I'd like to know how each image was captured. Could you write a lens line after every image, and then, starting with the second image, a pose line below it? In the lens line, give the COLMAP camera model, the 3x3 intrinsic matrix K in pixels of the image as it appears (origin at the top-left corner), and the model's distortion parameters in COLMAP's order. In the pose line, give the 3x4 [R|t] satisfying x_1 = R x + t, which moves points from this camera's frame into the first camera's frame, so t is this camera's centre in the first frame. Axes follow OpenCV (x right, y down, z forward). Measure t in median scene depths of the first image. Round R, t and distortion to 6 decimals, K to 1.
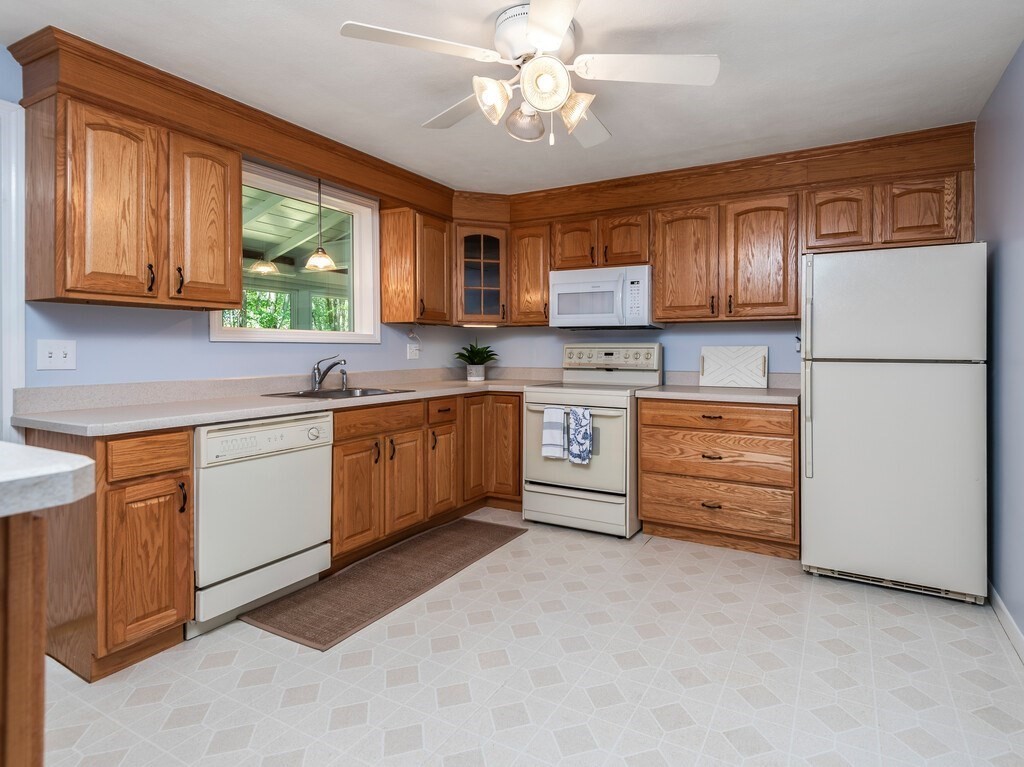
lens RADIAL K [[548.3, 0, 578.0], [0, 548.3, 358.2], [0, 0, 1]] dist [0.014726, -0.013512]
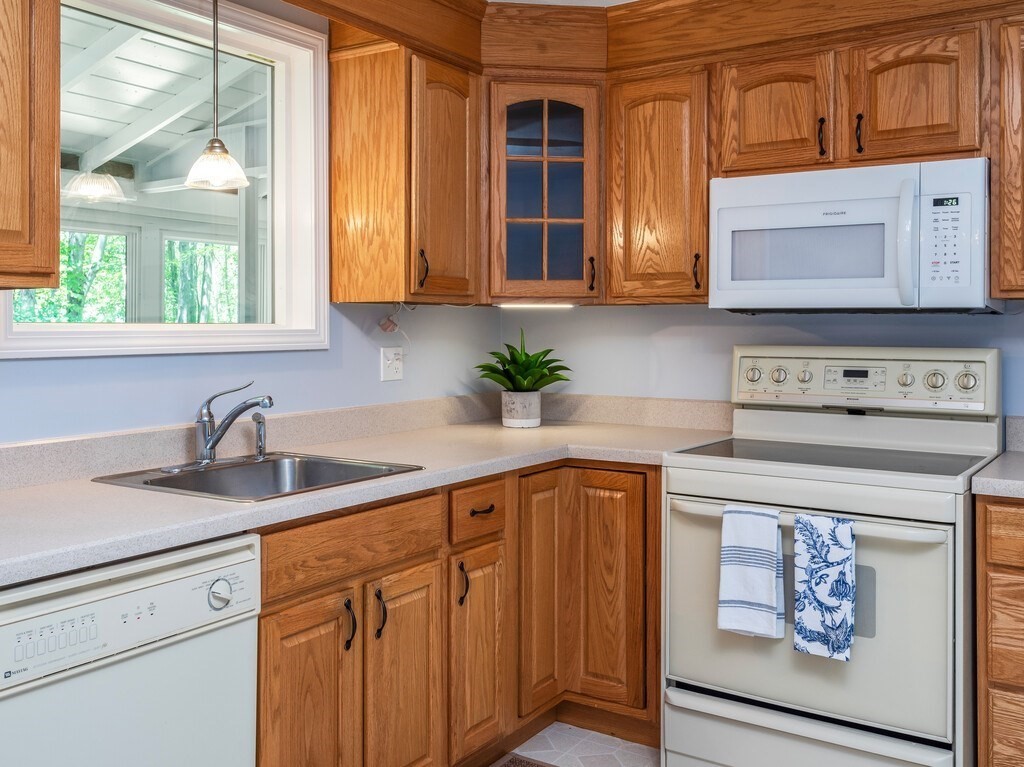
lens RADIAL K [[1019.3, 0, 437.5], [0, 1019.3, 324.3], [0, 0, 1]] dist [0.009861, 0.000000]
pose [[0.987255, -0.001360, -0.159141, -0.157418], [-0.000815, 0.999907, -0.013603, -0.040293], [0.159144, 0.013560, 0.987162, 0.216913]]
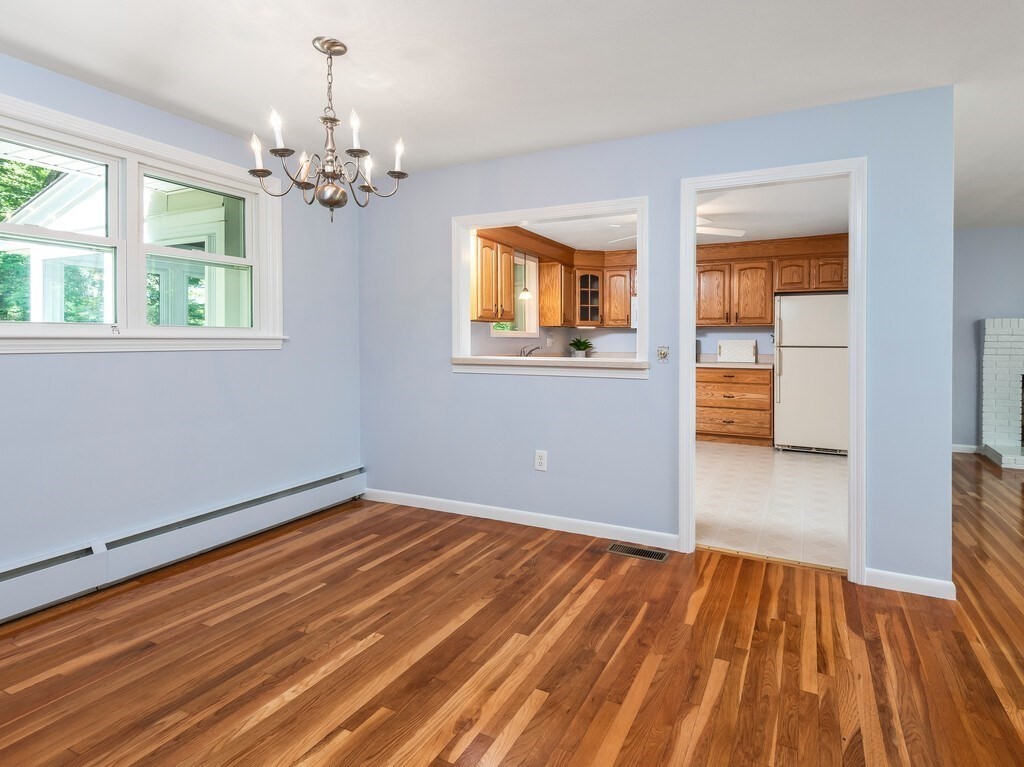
lens RADIAL K [[548.3, 0, 549.5], [0, 548.3, 345.1], [0, 0, 1]] dist [0.014726, -0.013512]
pose [[0.999912, 0.003677, 0.012725, -0.390588], [-0.003573, 0.999960, -0.008192, 0.015018], [-0.012754, 0.008146, 0.999885, -0.883596]]
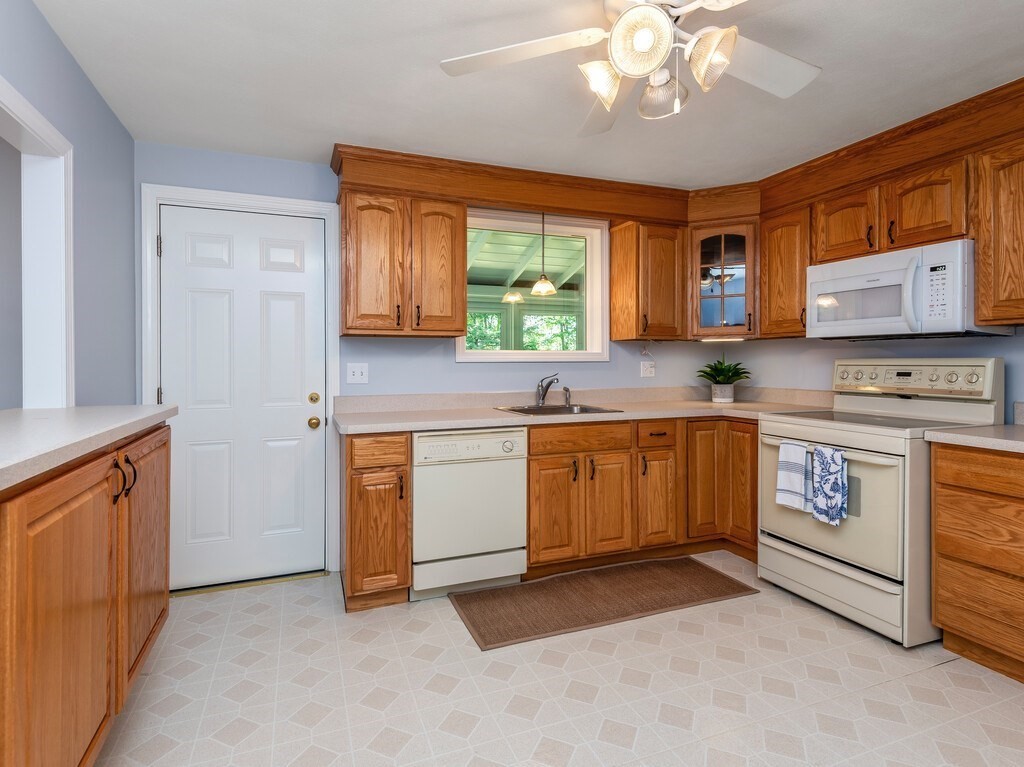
lens RADIAL K [[535.3, 0, 486.2], [0, 535.3, 368.3], [0, 0, 1]] dist [0.020032, -0.014012]
pose [[0.719880, 0.003422, -0.694090, 0.176843], [-0.005762, 0.999983, -0.001046, -0.013256], [0.694075, 0.004752, 0.719887, 0.157196]]
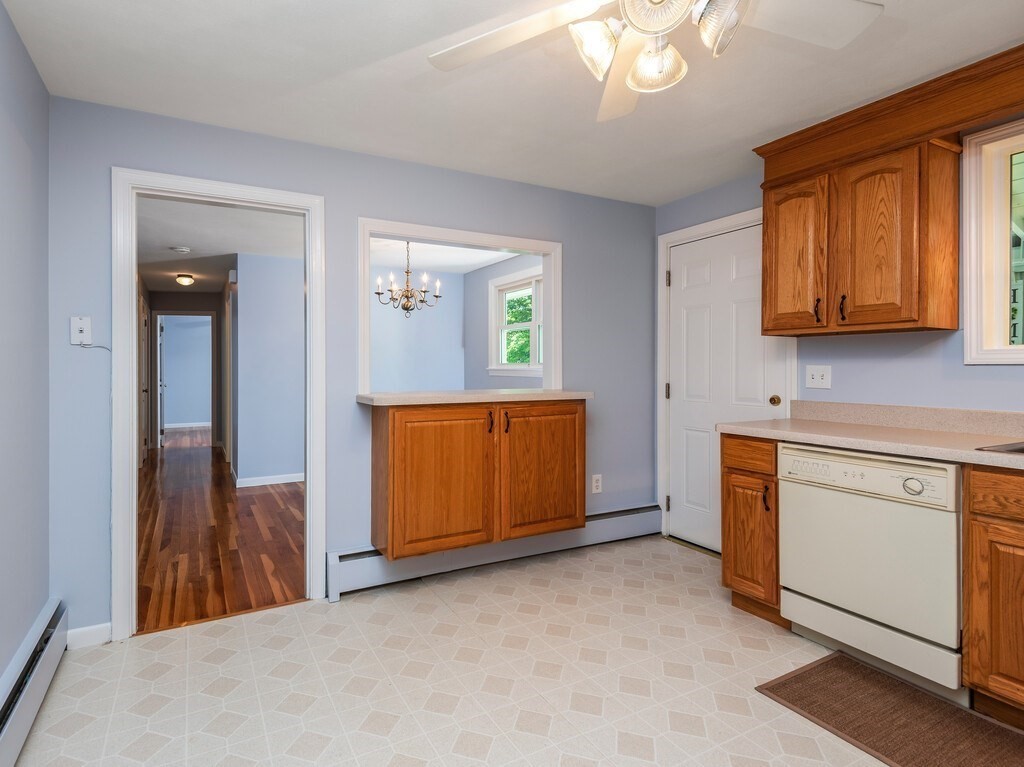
lens RADIAL K [[532.0, 0, 453.2], [0, 532.0, 373.1], [0, 0, 1]] dist [0.019799, -0.002967]
pose [[-0.618660, 0.006247, -0.785634, 0.387428], [-0.012908, 0.999753, 0.018115, -0.018214], [0.785553, 0.021348, -0.618427, 0.751474]]
